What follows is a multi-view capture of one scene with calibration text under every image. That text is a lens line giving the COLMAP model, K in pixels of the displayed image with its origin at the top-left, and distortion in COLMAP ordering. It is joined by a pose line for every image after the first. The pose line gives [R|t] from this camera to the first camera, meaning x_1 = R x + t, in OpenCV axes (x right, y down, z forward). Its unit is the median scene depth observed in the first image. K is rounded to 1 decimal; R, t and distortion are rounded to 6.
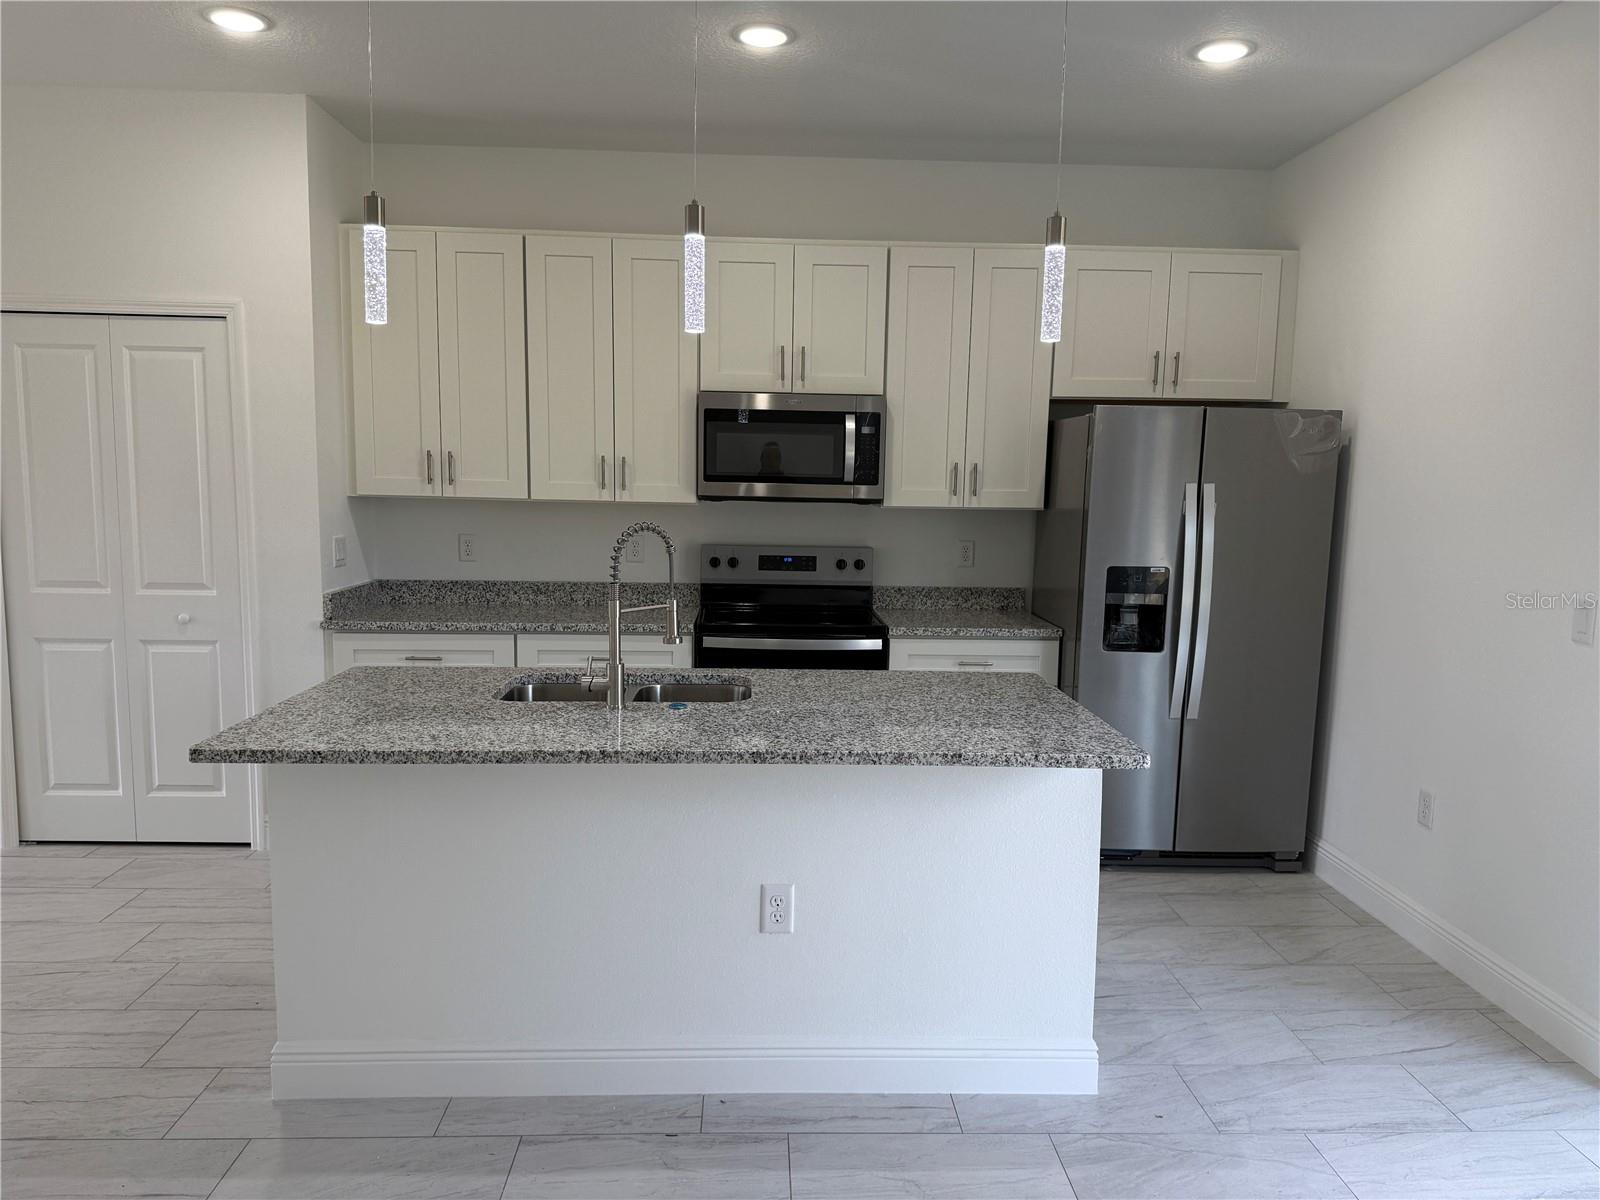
lens RADIAL K [[1104.4, 0, 800.0], [0, 1104.4, 600.0], [0, 0, 1]] dist [0.111566, -0.185403]
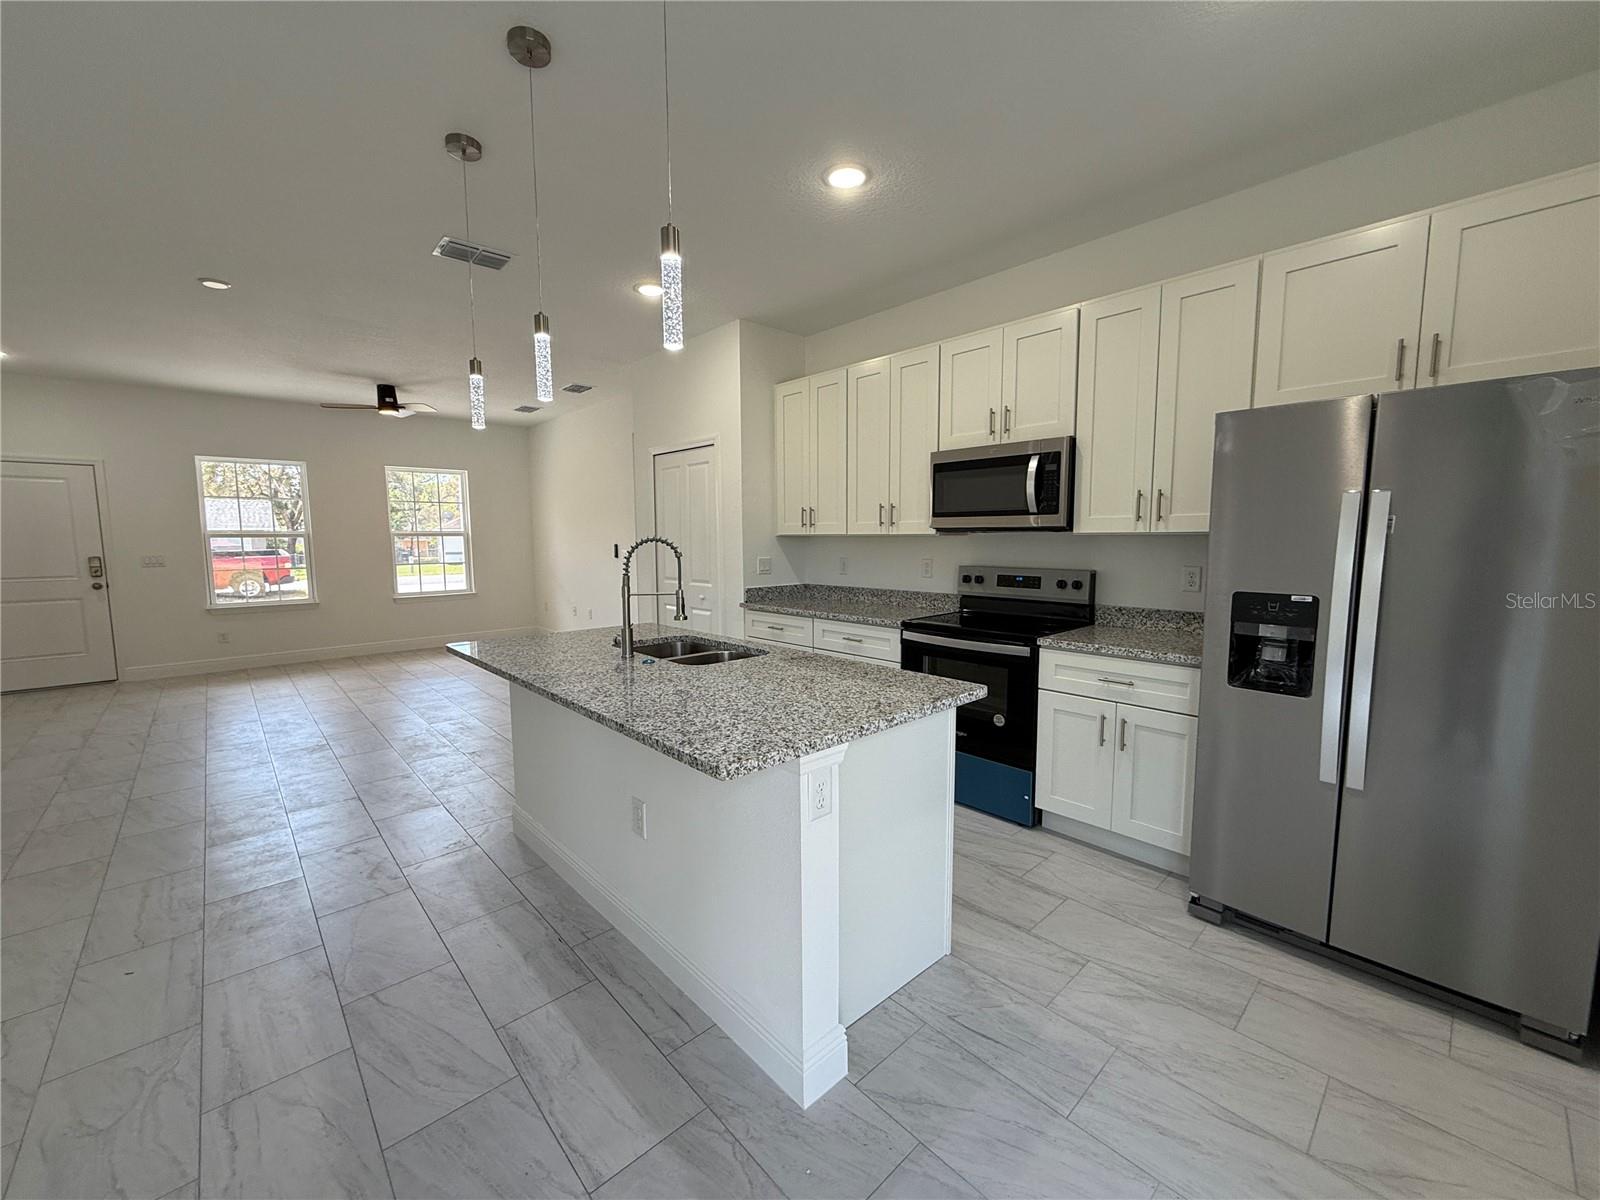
lens RADIAL K [[630.0, 0, 800.0], [0, 630.0, 600.0], [0, 0, 1]] dist [0.001625, 0.000171]
pose [[0.650555, 0.054588, -0.757495, 0.397704], [-0.067897, 0.997600, 0.013578, -0.006082], [0.756418, 0.042598, 0.652699, 0.376360]]
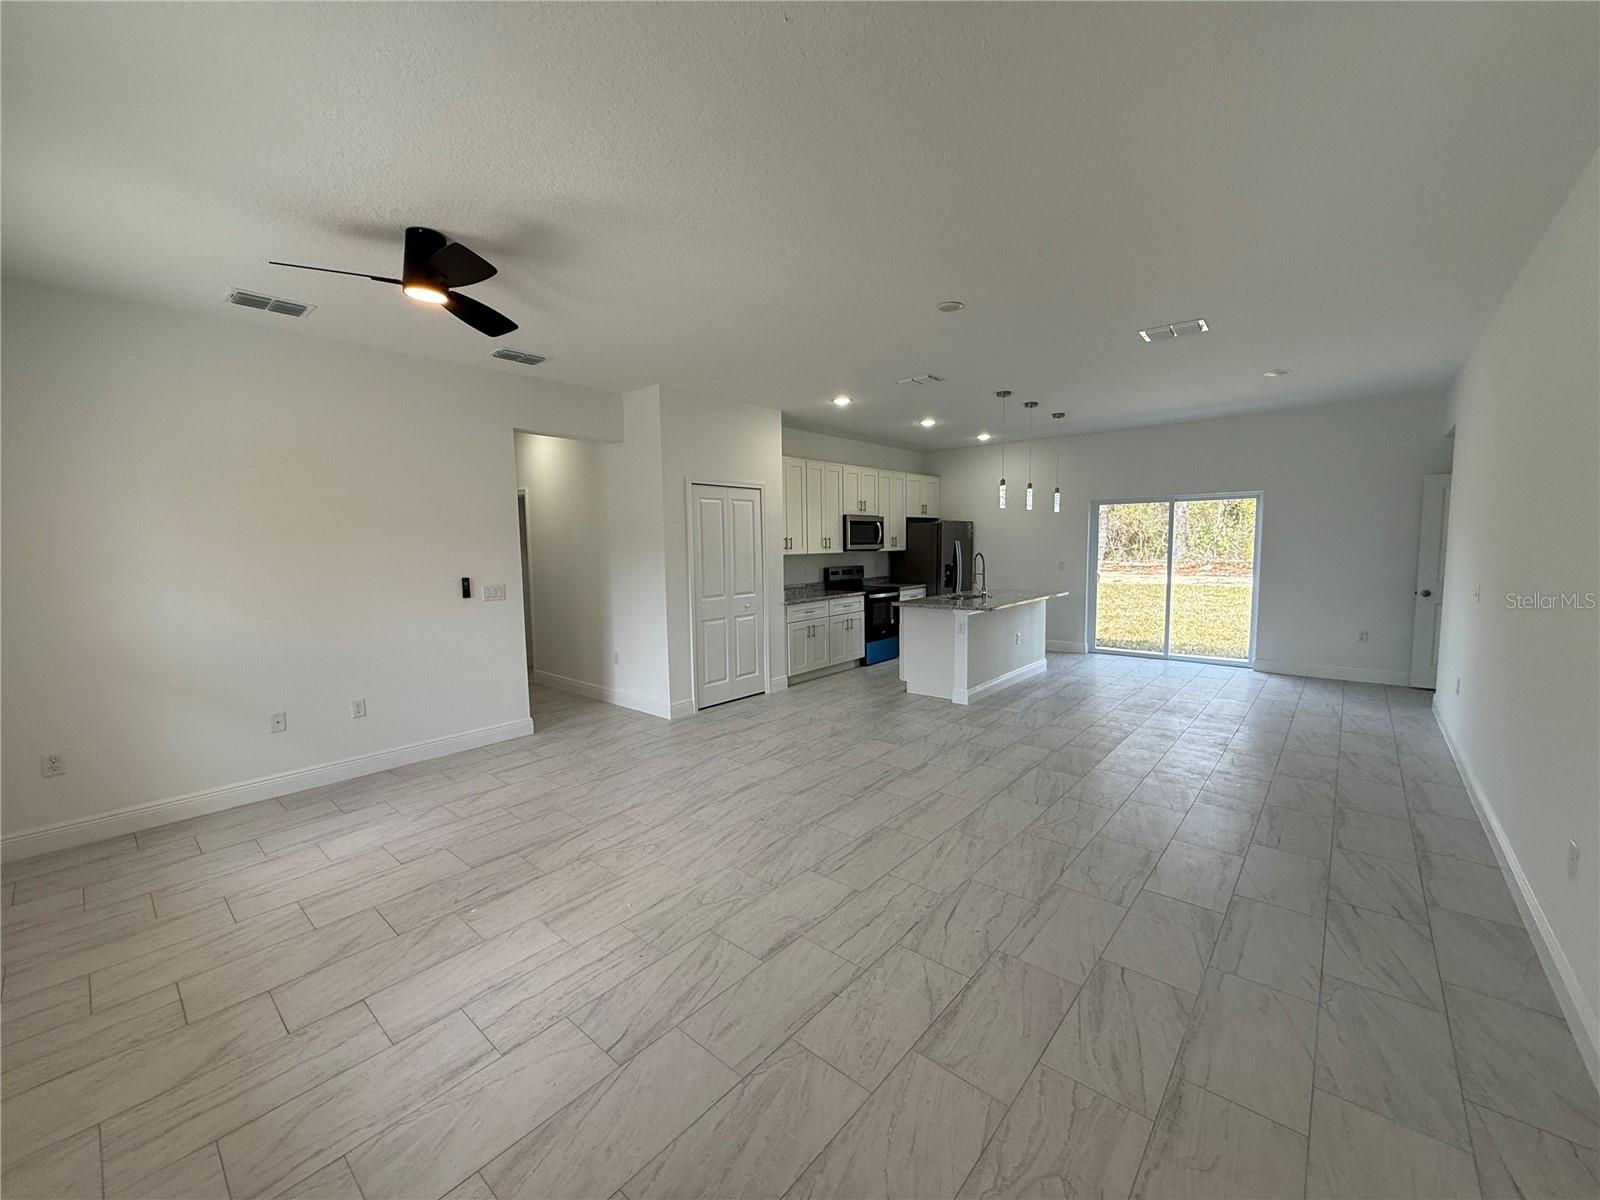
lens RADIAL K [[630.0, 0, 800.0], [0, 630.0, 600.0], [0, 0, 1]] dist [0.001625, 0.000171]
pose [[0.681443, -0.094957, 0.725685, -1.421467], [0.113307, 0.993280, 0.023573, -0.015133], [-0.723047, 0.066161, 0.687623, -0.056808]]
